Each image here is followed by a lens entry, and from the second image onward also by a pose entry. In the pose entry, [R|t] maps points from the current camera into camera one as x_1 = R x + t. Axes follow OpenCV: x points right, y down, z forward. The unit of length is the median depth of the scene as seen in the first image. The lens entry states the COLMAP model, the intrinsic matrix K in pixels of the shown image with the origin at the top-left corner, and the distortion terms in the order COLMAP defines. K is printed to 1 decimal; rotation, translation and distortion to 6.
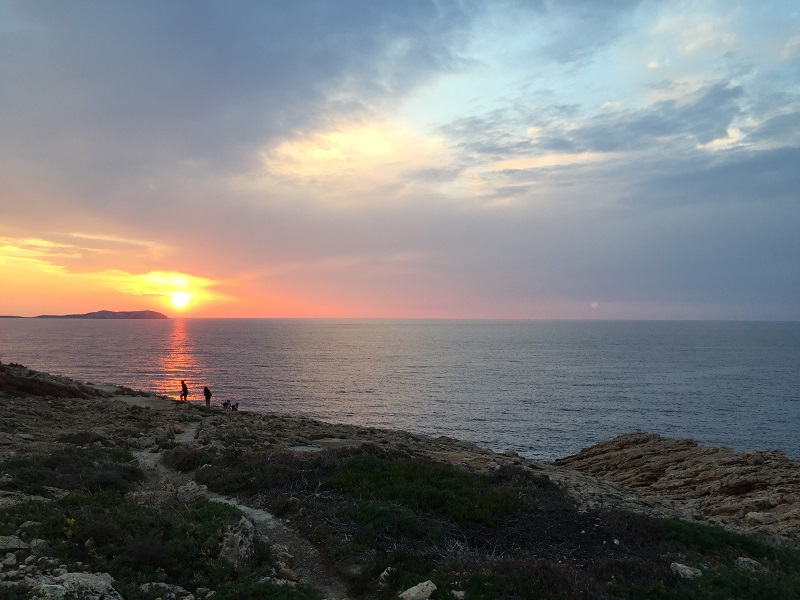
lens RADIAL K [[674.4, 0, 400.0], [0, 674.4, 300.0], [0, 0, 1]] dist [0.003249, 0.000566]
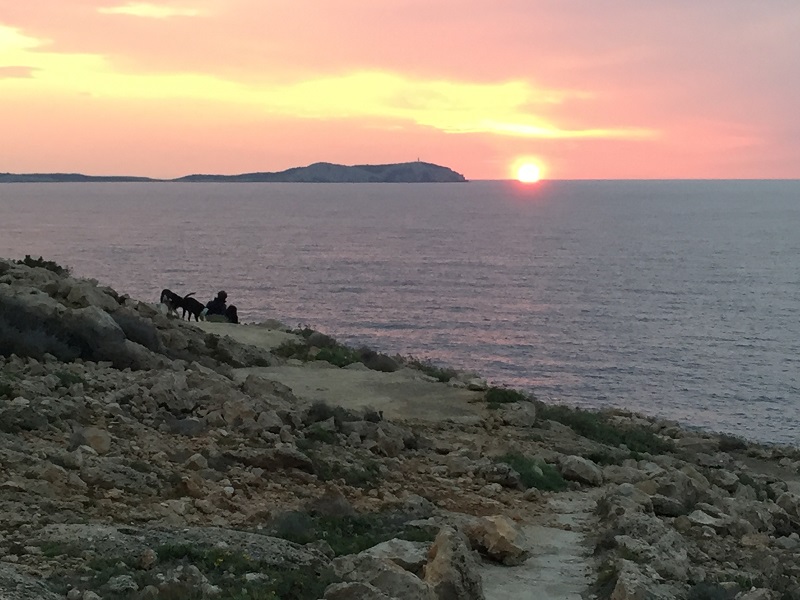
lens RADIAL K [[1744.1, 0, 400.0], [0, 1744.1, 300.0], [0, 0, 1]] dist [0.009925, 0.023549]
pose [[0.932659, 0.024392, -0.359934, -0.146161], [0.009854, 0.995617, 0.093004, 0.062577], [0.360625, -0.090288, 0.928331, 0.438465]]
